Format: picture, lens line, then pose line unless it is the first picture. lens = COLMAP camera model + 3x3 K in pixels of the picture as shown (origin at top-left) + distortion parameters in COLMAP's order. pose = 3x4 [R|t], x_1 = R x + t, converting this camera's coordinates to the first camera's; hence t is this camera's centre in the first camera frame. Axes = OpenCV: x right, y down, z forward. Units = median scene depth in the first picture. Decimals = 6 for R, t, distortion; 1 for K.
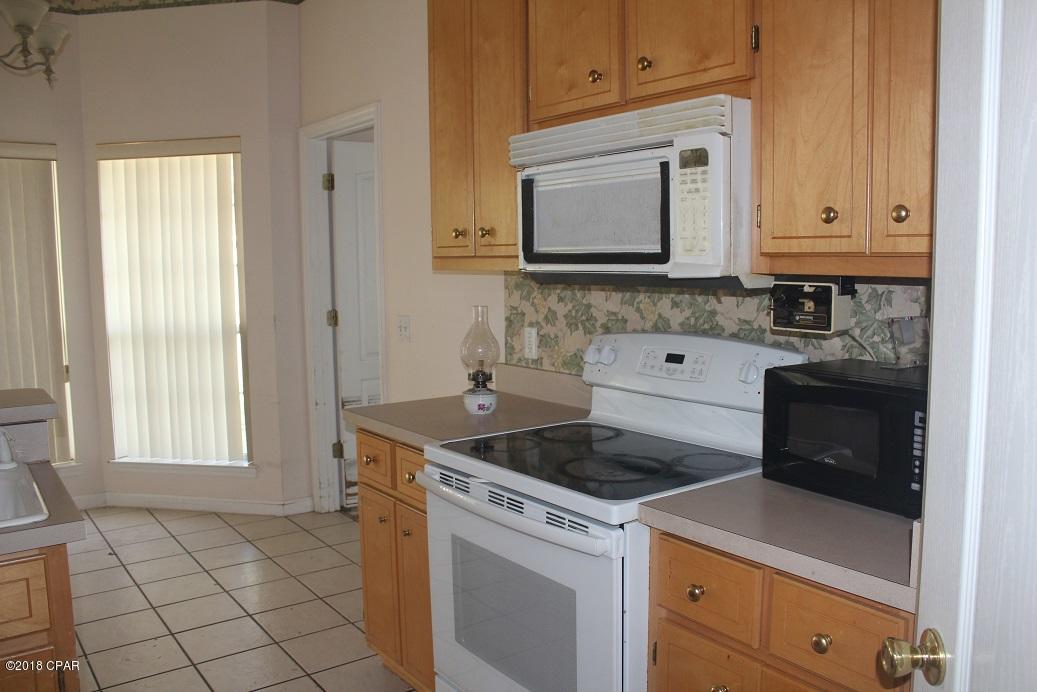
lens RADIAL K [[862.4, 0, 534.5], [0, 862.4, 344.1], [0, 0, 1]] dist [-0.164322, 0.145685]
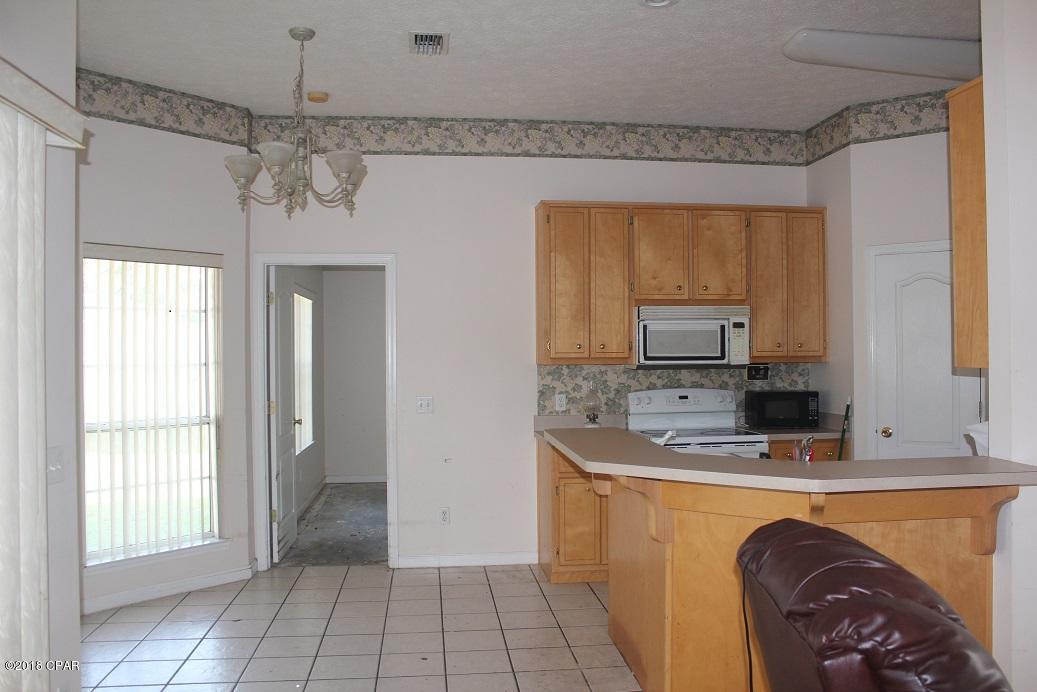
lens RADIAL K [[862.4, 0, 534.5], [0, 862.4, 344.1], [0, 0, 1]] dist [-0.164322, 0.145685]
pose [[0.493279, 0.017133, 0.869703, -1.695245], [0.089967, 0.993439, -0.070598, -0.000201], [-0.865207, 0.113069, 0.488501, 0.084782]]
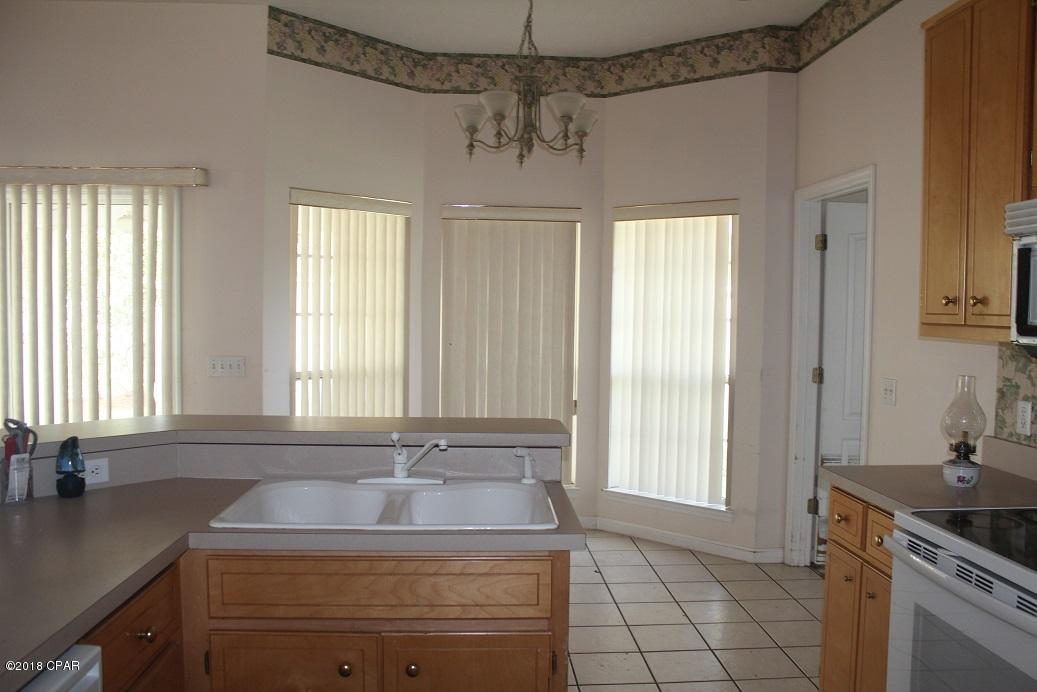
lens RADIAL K [[862.4, 0, 534.5], [0, 862.4, 344.1], [0, 0, 1]] dist [-0.164322, 0.145685]
pose [[0.845478, 0.049596, -0.531702, 0.019565], [-0.081699, 0.995970, -0.037010, -0.004319], [0.527724, 0.074731, 0.846122, -0.053235]]
